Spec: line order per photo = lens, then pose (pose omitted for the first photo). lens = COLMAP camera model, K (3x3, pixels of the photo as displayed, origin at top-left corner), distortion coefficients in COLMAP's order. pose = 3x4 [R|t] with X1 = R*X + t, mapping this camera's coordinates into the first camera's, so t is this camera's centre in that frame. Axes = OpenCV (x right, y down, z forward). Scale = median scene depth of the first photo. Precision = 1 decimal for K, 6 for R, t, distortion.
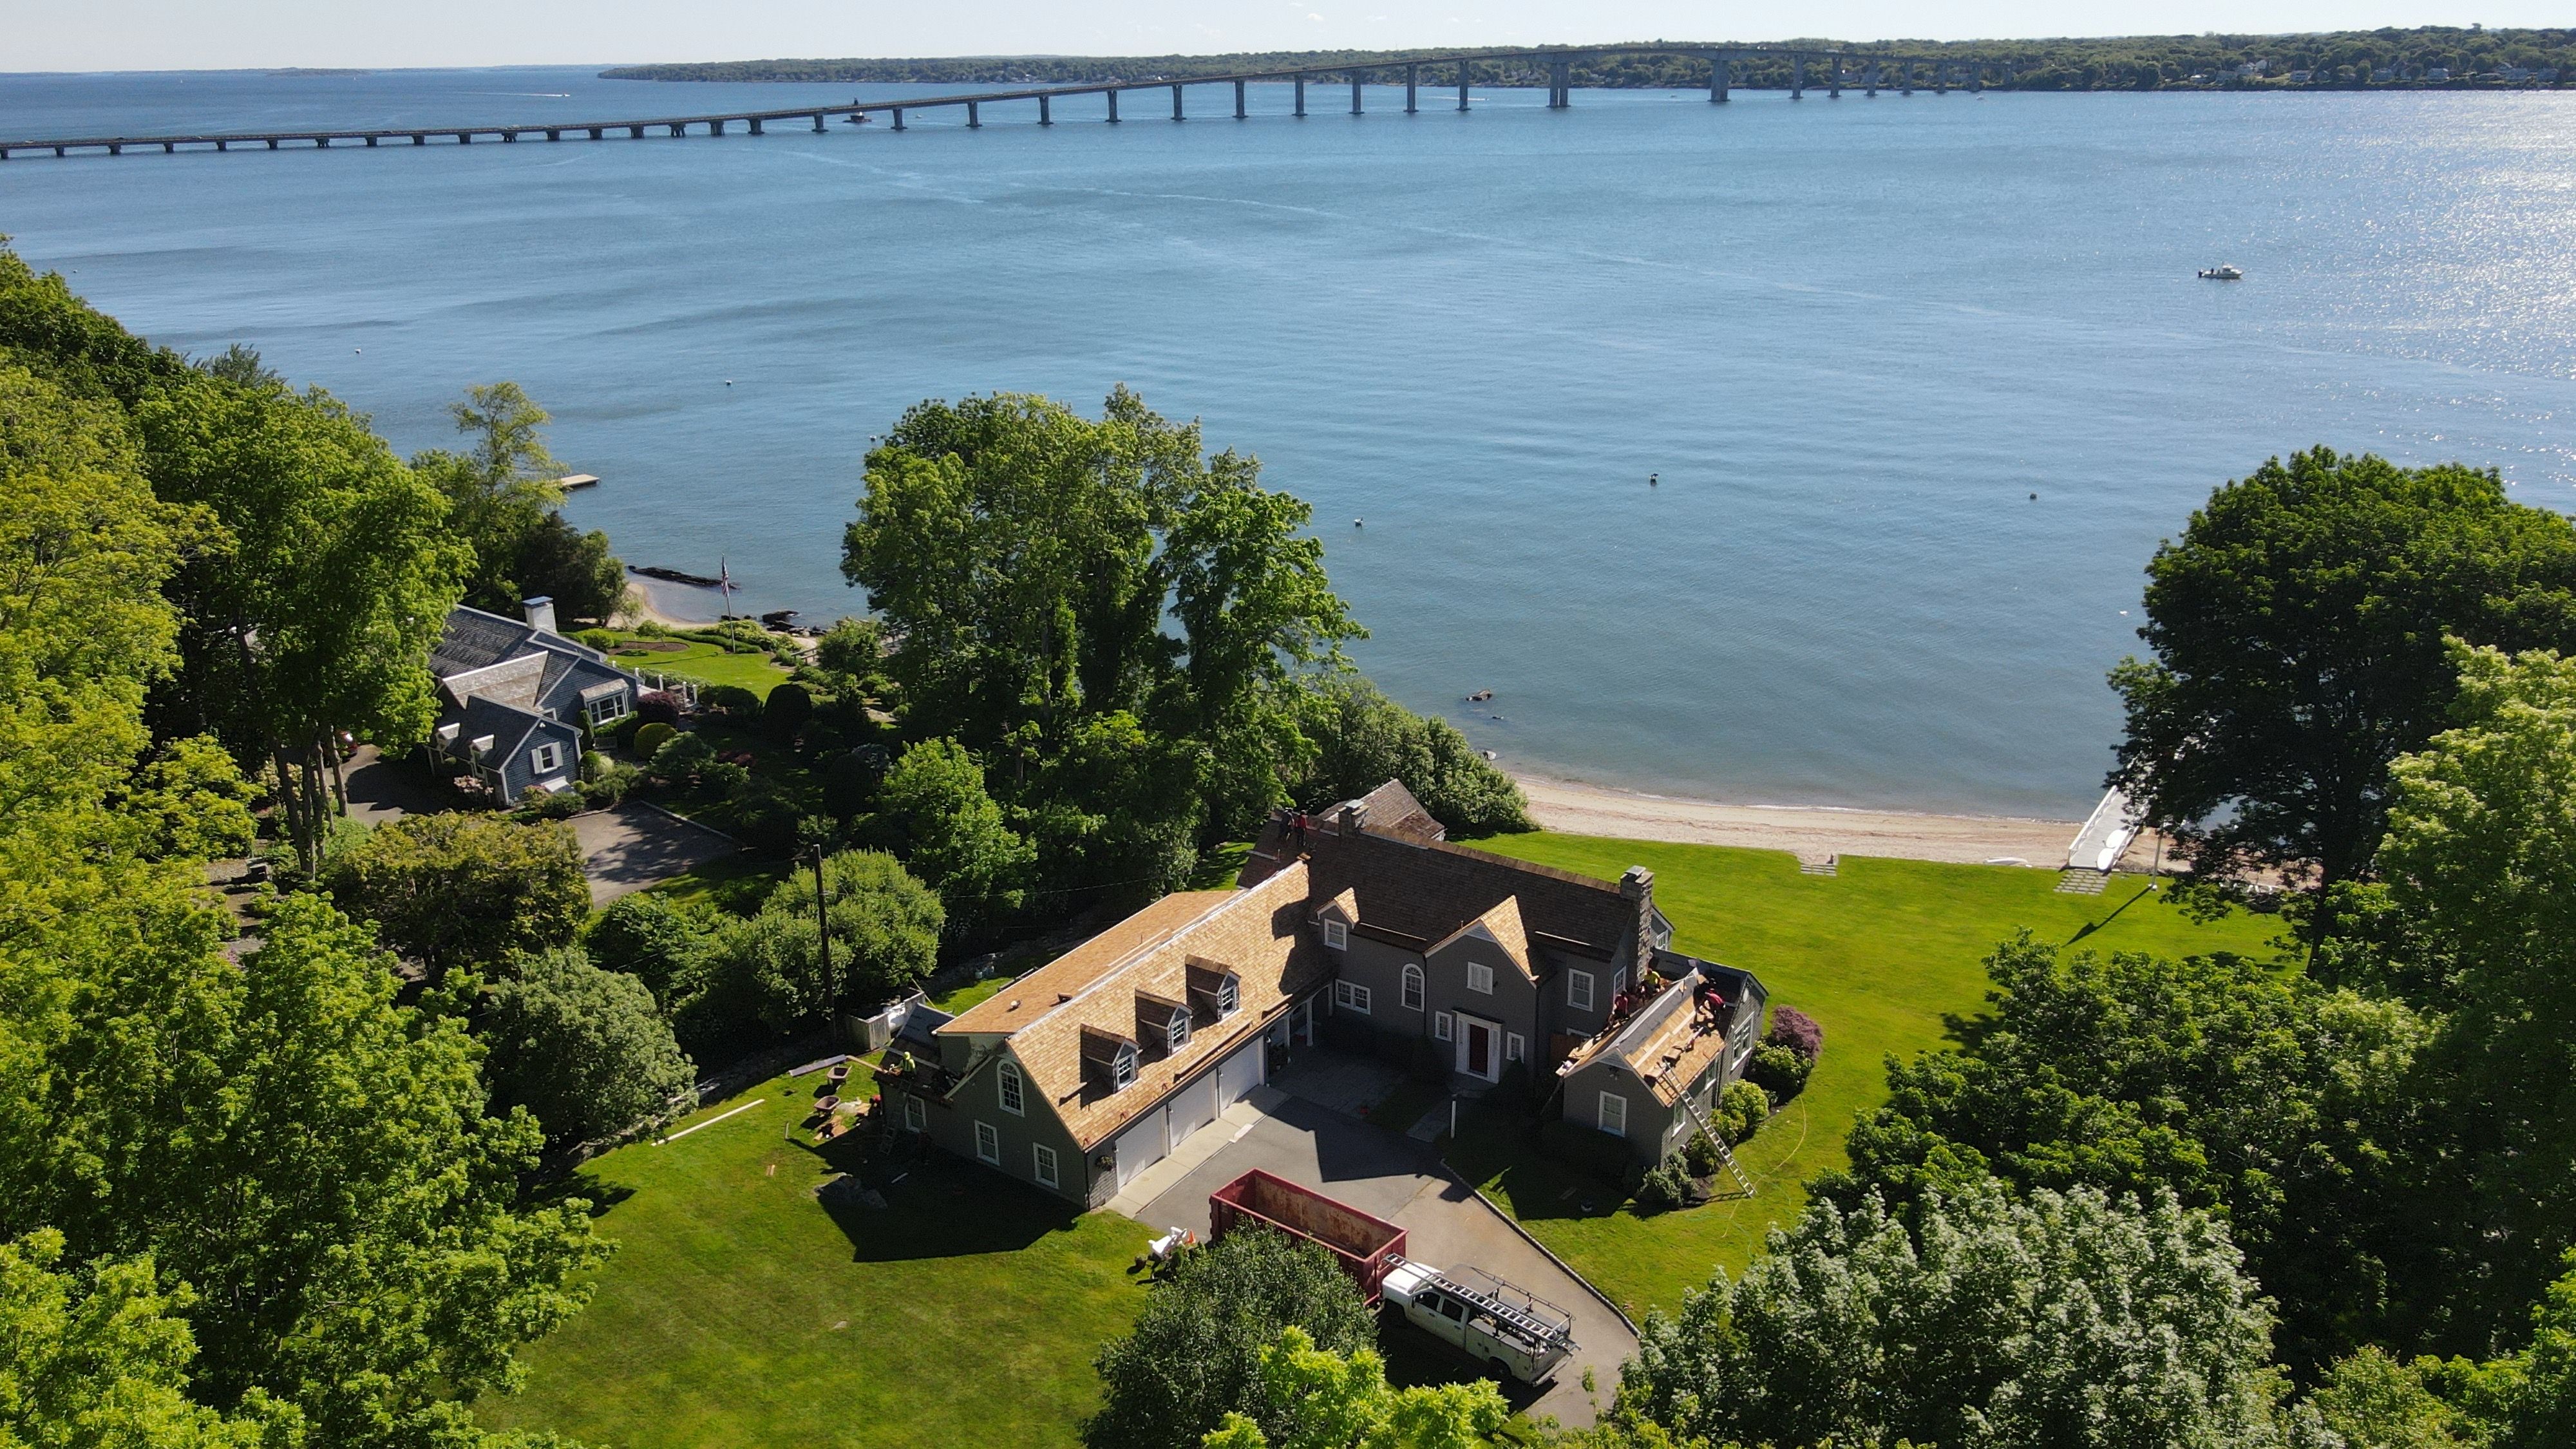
lens RADIAL K [[1833.5, 0, 1284.8], [0, 1833.5, 759.6], [0, 0, 1]] dist [-0.002594, 0.050764]
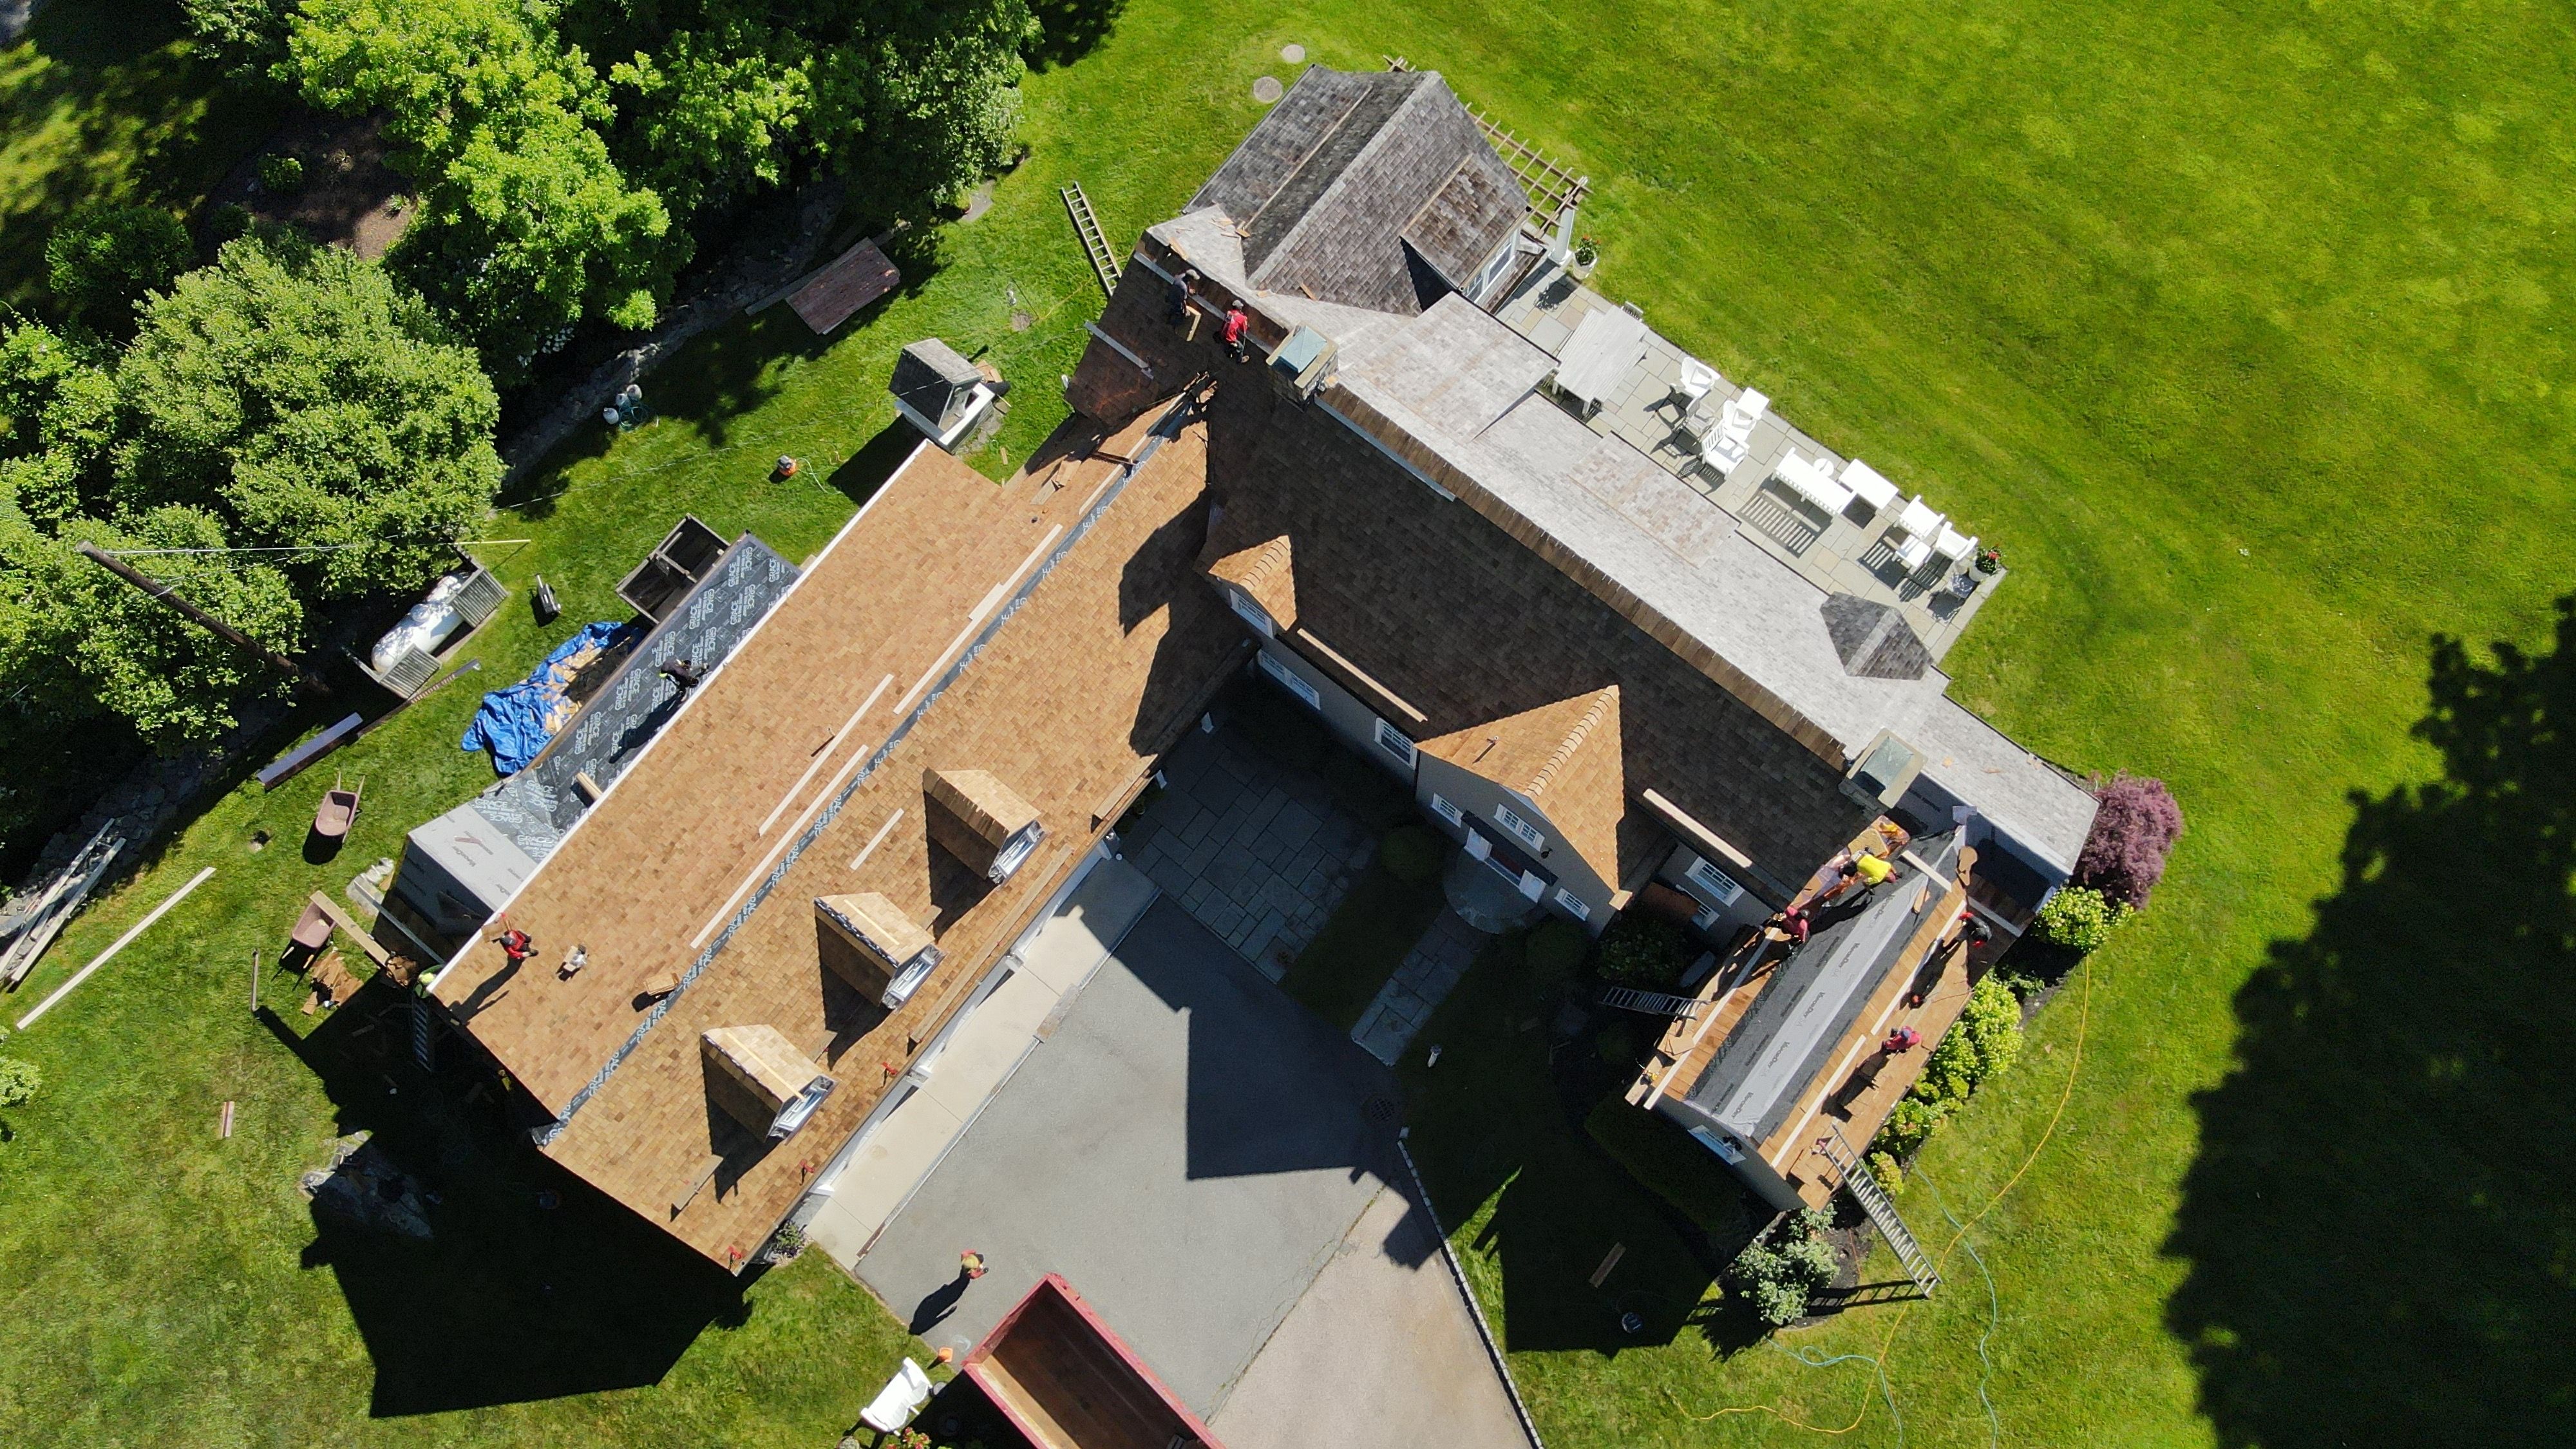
lens RADIAL K [[1863.0, 0, 1301.0], [0, 1863.0, 721.5], [0, 0, 1]] dist [0.016411, 0.004659]
pose [[0.997636, 0.061498, -0.030649, 0.060699], [-0.012579, 0.601968, 0.798421, -0.299848], [0.067552, -0.796149, 0.601319, 0.710075]]
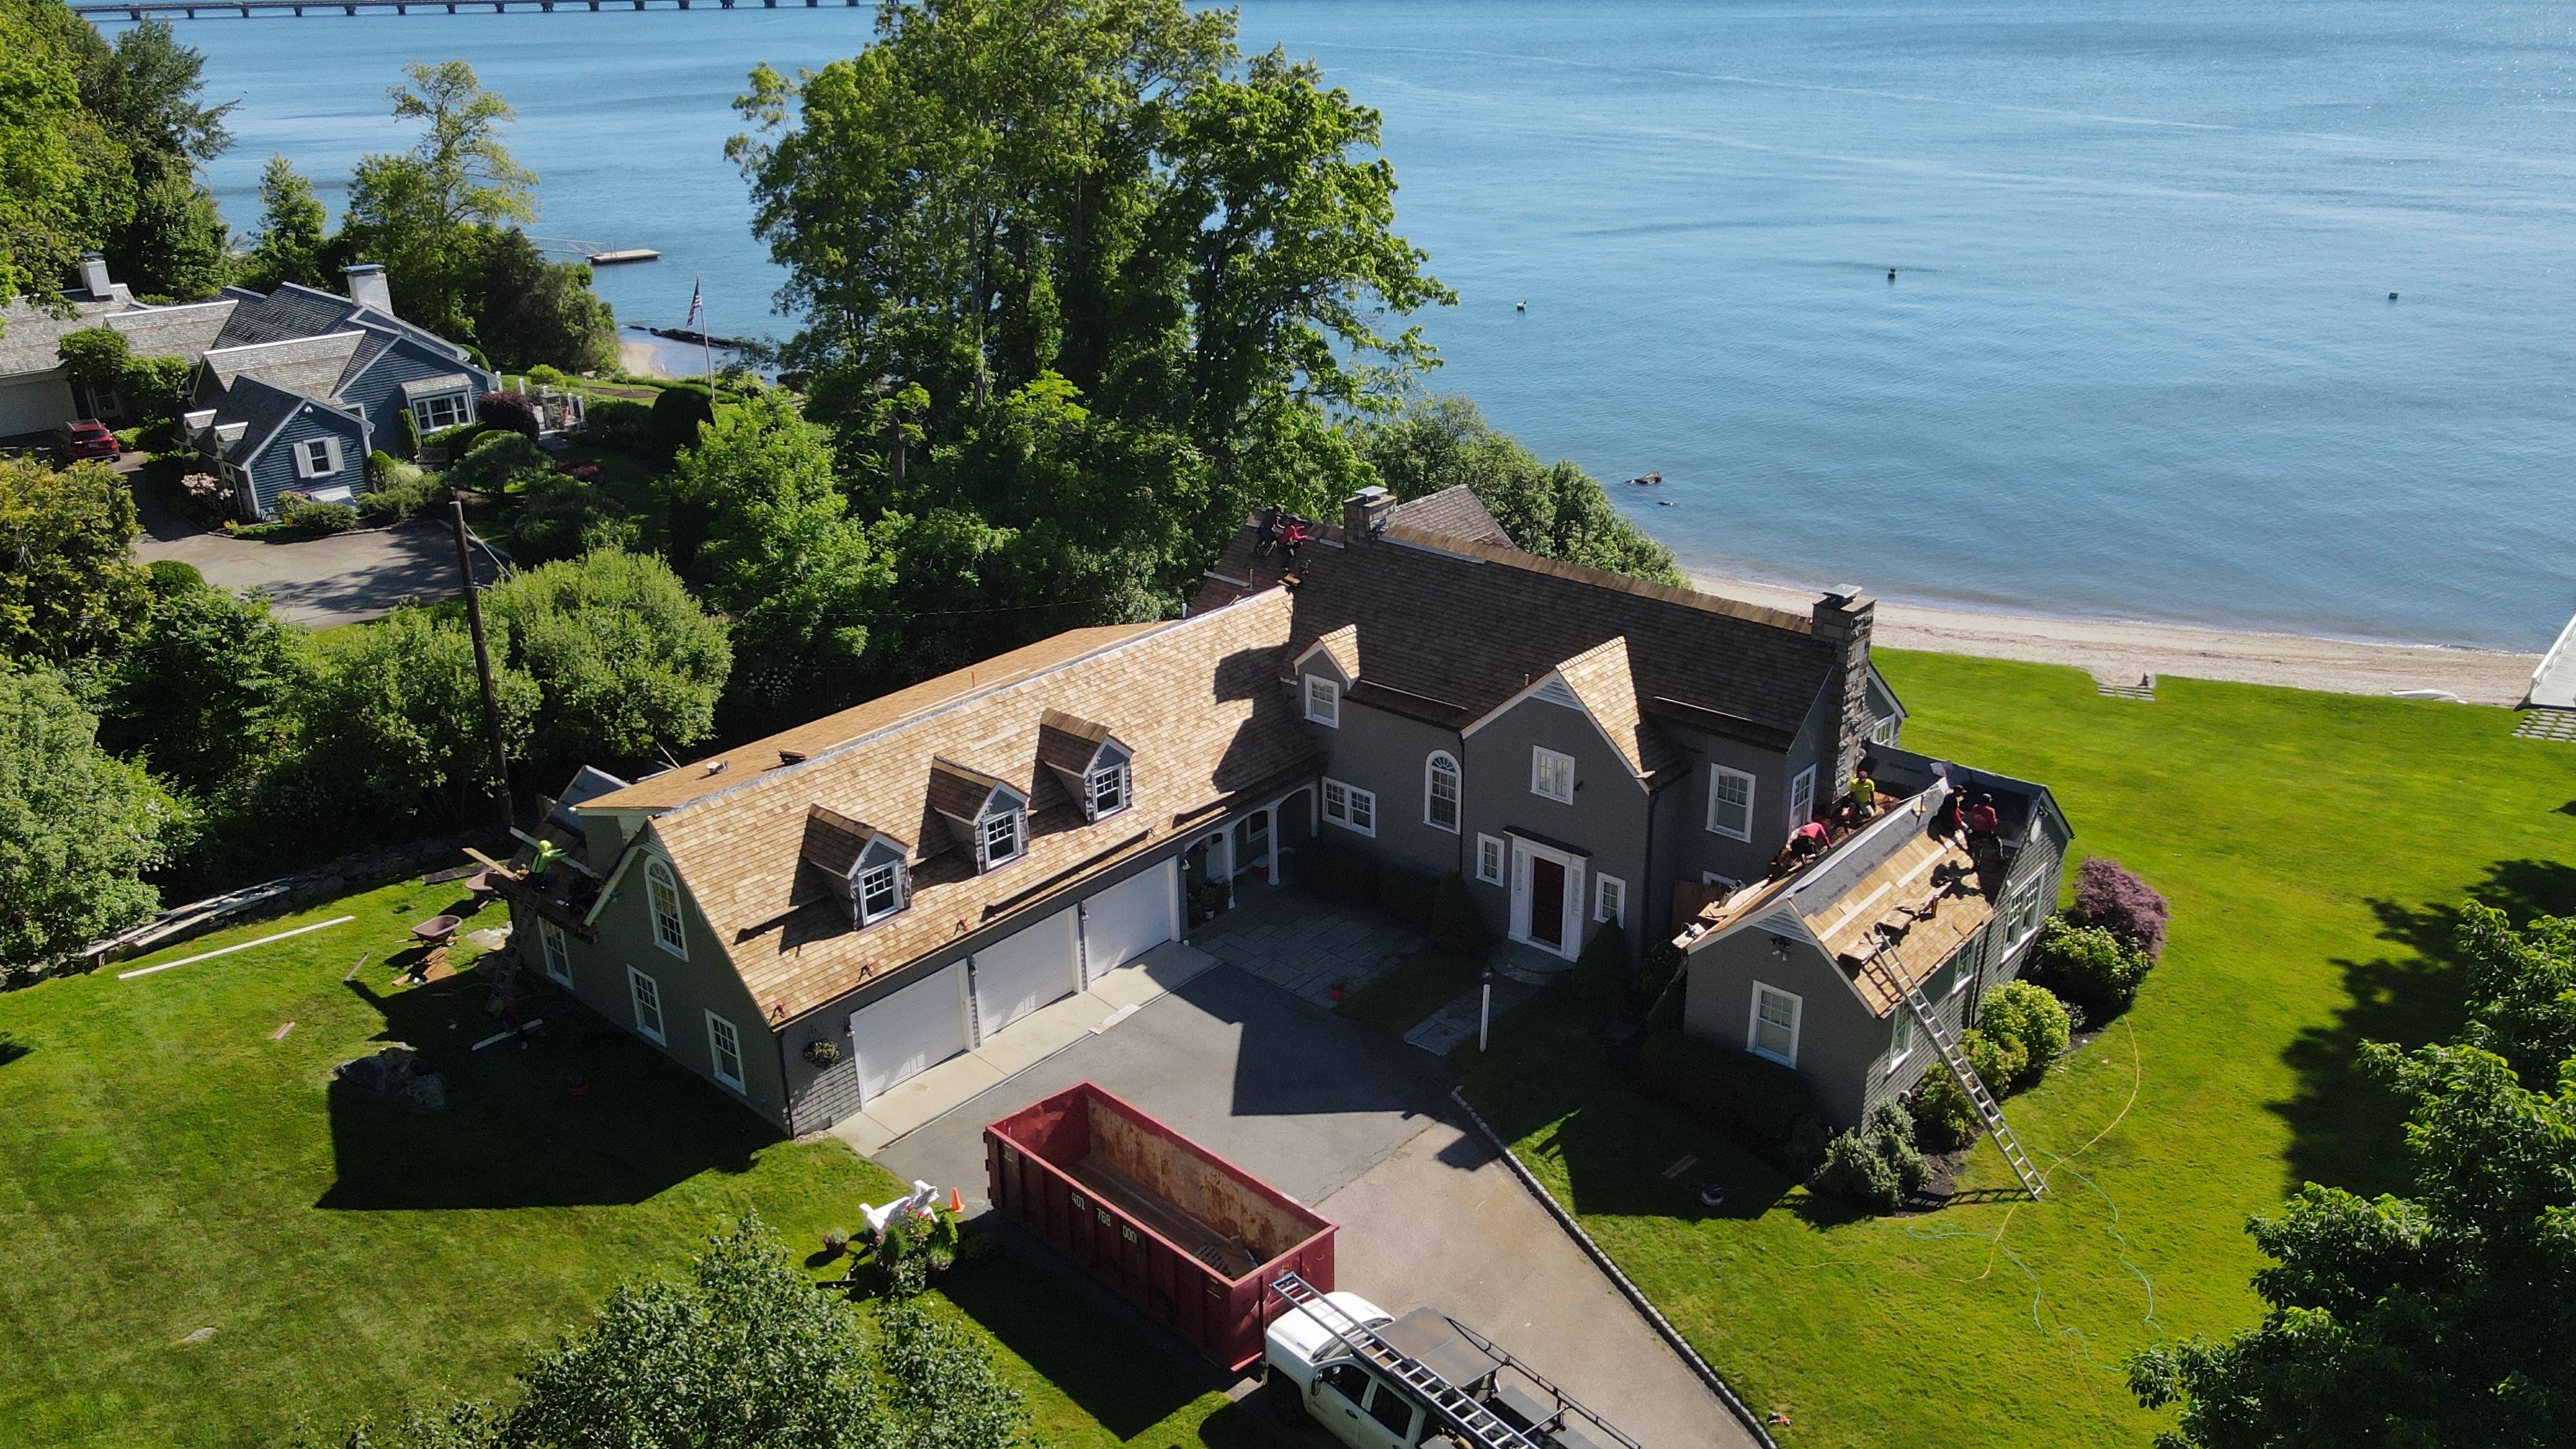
lens RADIAL K [[1863.0, 0, 1301.0], [0, 1863.0, 721.5], [0, 0, 1]] dist [0.016411, 0.004659]
pose [[0.994217, 0.046727, -0.096695, 0.083565], [-0.043806, 0.998524, 0.032112, 0.087014], [0.098053, -0.027691, 0.994796, 0.416003]]
